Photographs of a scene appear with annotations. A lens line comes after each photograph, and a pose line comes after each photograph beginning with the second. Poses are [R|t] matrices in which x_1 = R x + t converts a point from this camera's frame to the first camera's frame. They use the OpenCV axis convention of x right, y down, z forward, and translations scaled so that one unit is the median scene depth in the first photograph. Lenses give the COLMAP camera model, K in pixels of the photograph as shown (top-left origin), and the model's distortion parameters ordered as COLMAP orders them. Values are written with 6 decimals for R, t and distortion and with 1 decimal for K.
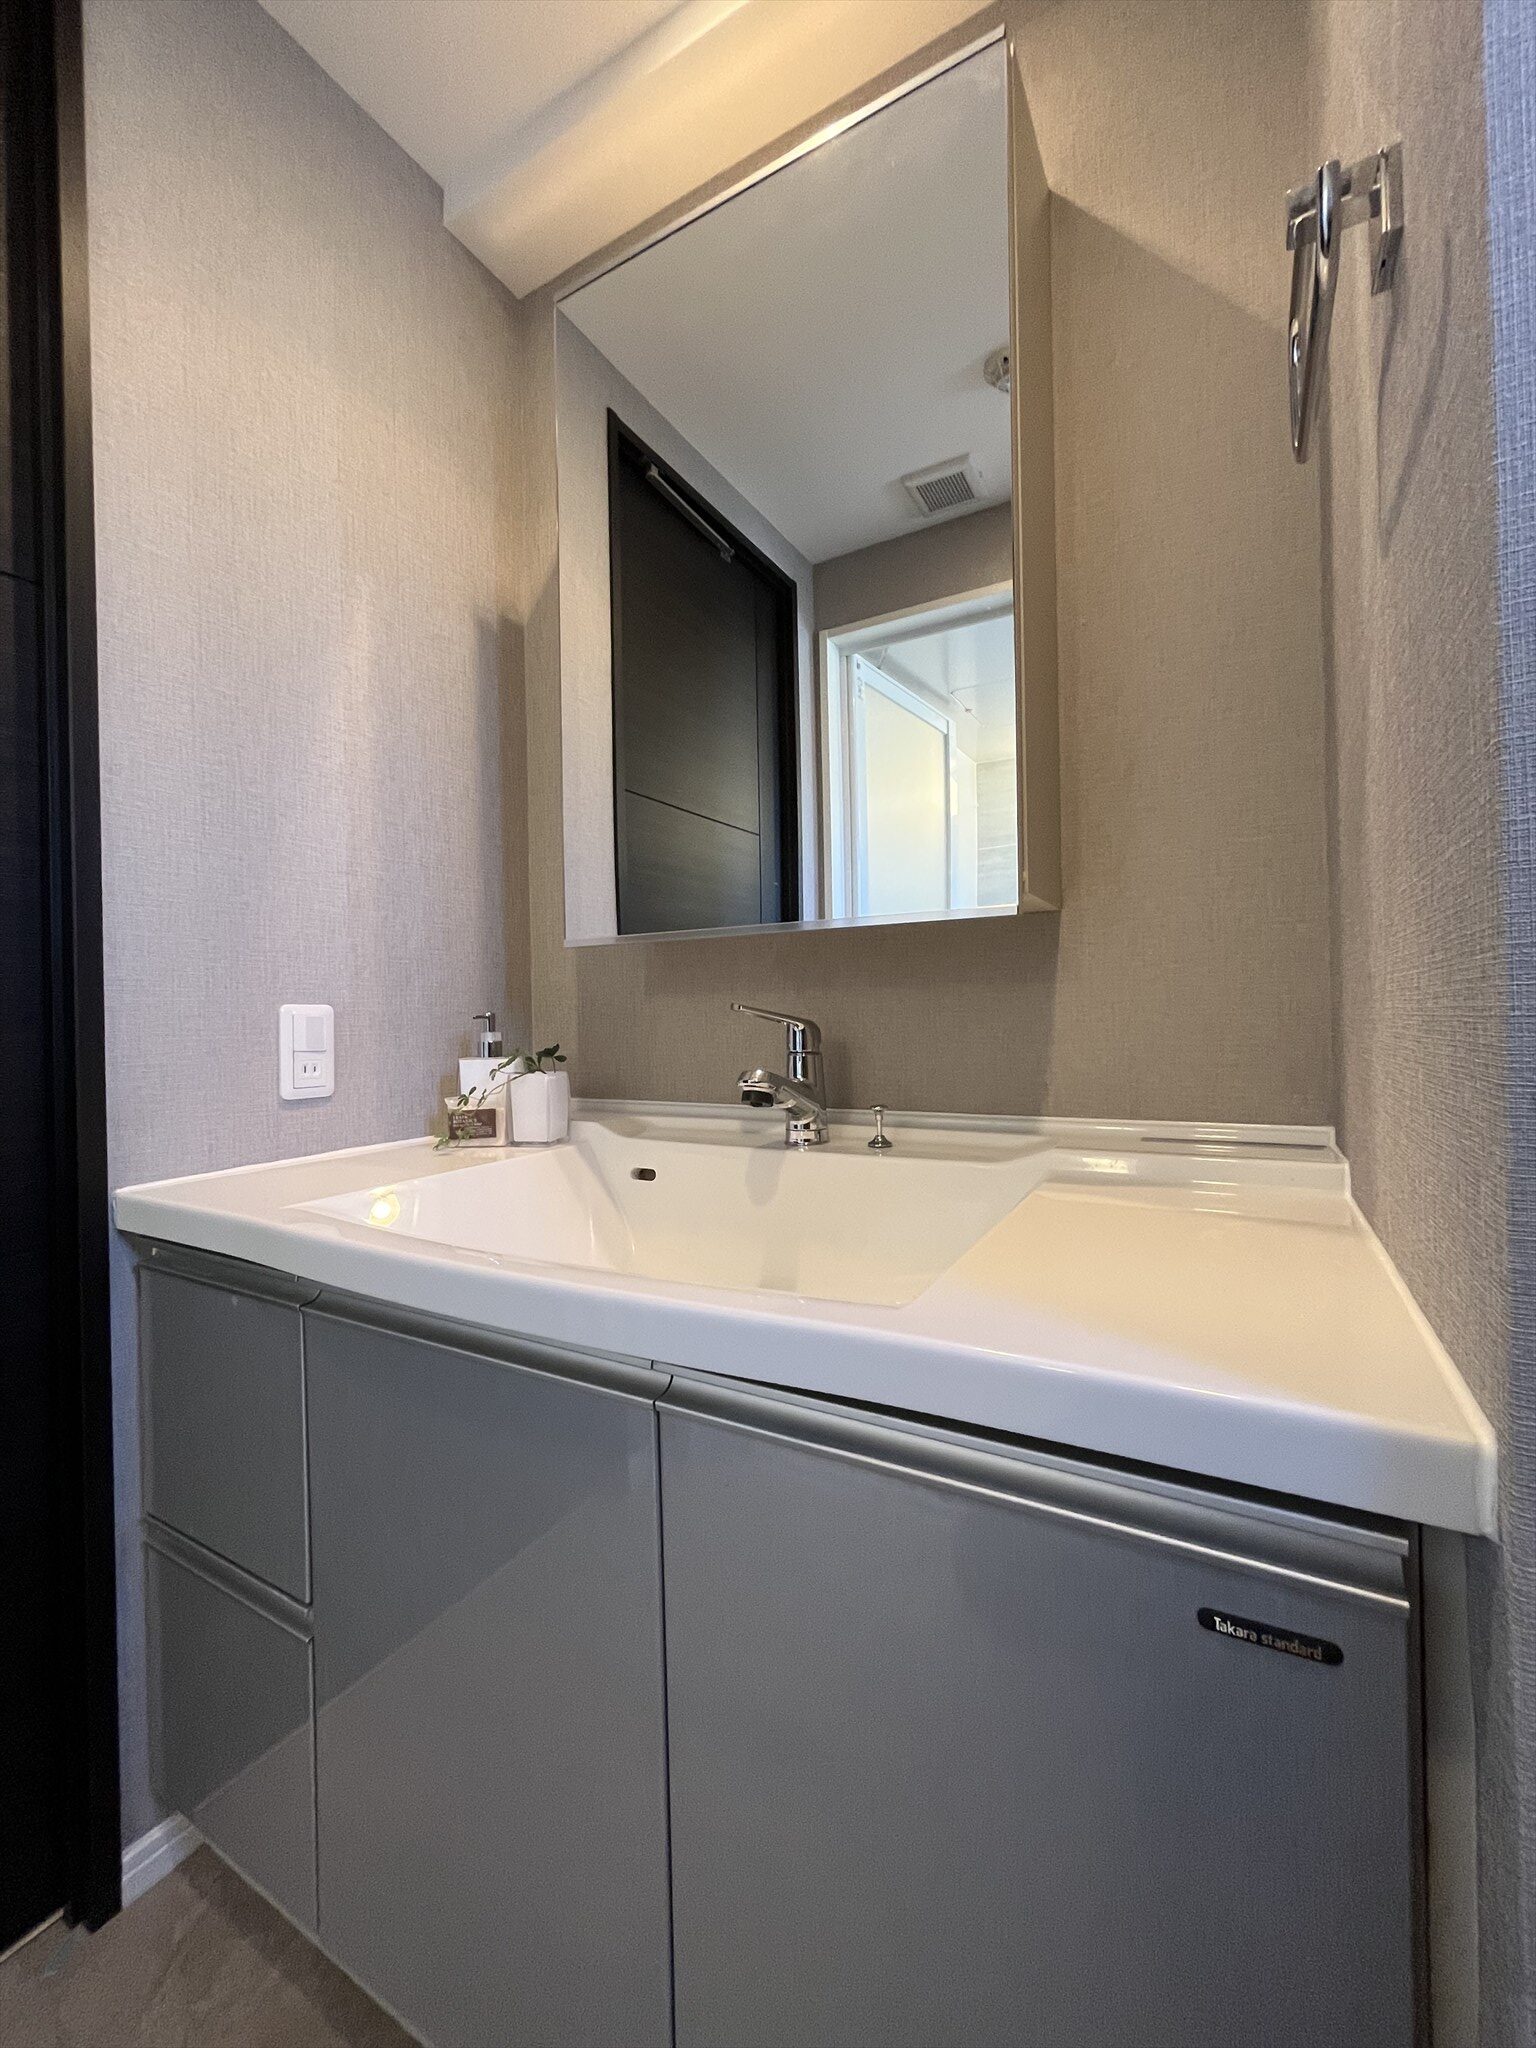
lens RADIAL K [[824.9, 0, 765.5], [0, 824.9, 1017.9], [0, 0, 1]] dist [0.002220, 0.000072]
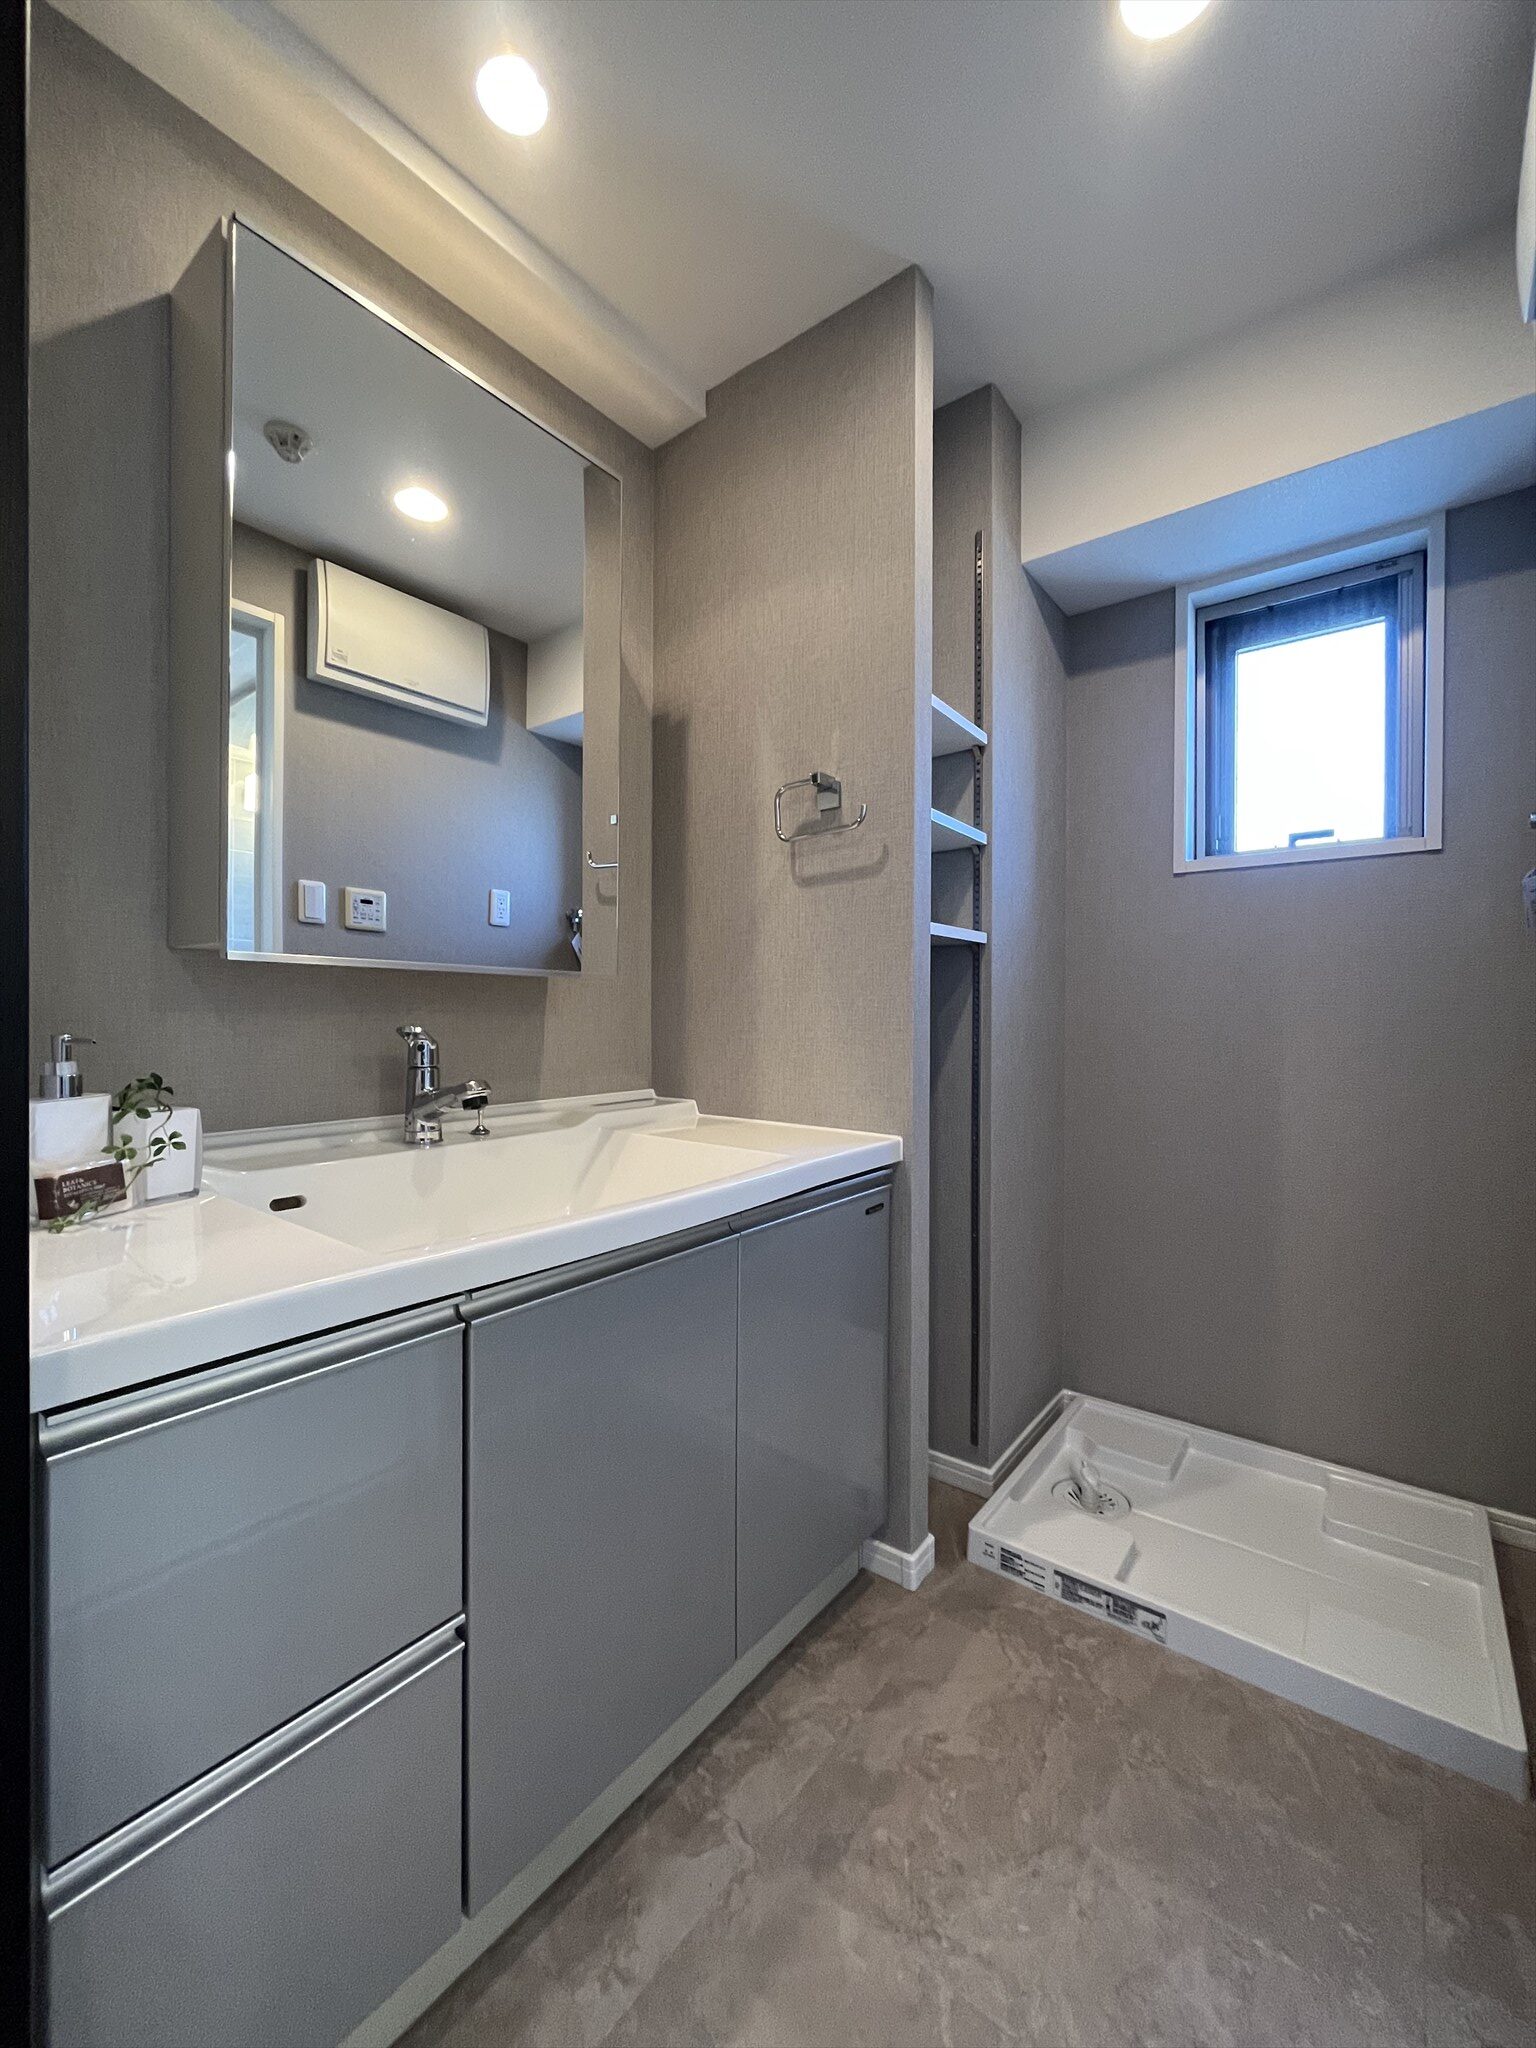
lens RADIAL K [[824.9, 0, 765.5], [0, 824.9, 1017.9], [0, 0, 1]] dist [0.002220, 0.000072]
pose [[0.134233, 0.015458, 0.990829, -1.060755], [-0.008325, 0.999861, -0.014471, -0.016488], [-0.990915, -0.006306, 0.134343, 0.336301]]
